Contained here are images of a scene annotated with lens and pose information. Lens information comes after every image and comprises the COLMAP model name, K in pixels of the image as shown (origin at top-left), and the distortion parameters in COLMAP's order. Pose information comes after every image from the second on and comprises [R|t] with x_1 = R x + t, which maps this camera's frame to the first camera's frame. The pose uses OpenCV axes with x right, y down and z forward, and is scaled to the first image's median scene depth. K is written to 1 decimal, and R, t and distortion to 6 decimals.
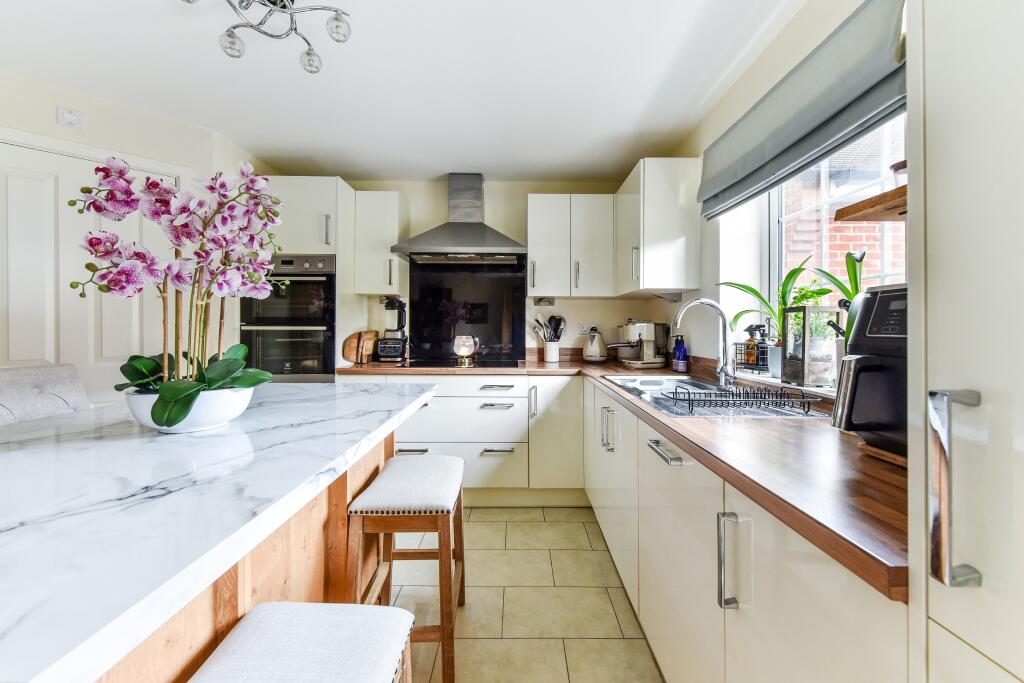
lens RADIAL K [[410.4, 0, 513.7], [0, 410.4, 328.2], [0, 0, 1]] dist [-0.002965, -0.000178]
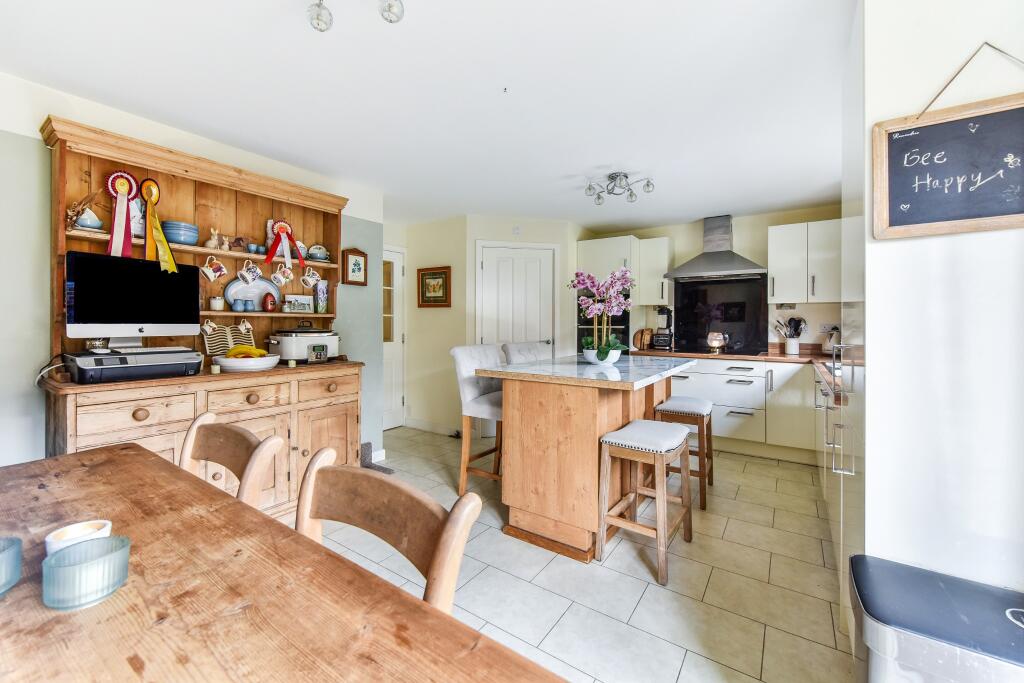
lens RADIAL K [[410.4, 0, 513.7], [0, 410.4, 328.2], [0, 0, 1]] dist [-0.002965, -0.000178]
pose [[0.830952, 0.005739, -0.556315, 0.086499], [-0.002563, 0.999976, 0.006487, -0.004347], [0.556339, -0.003964, 0.830946, -0.556398]]
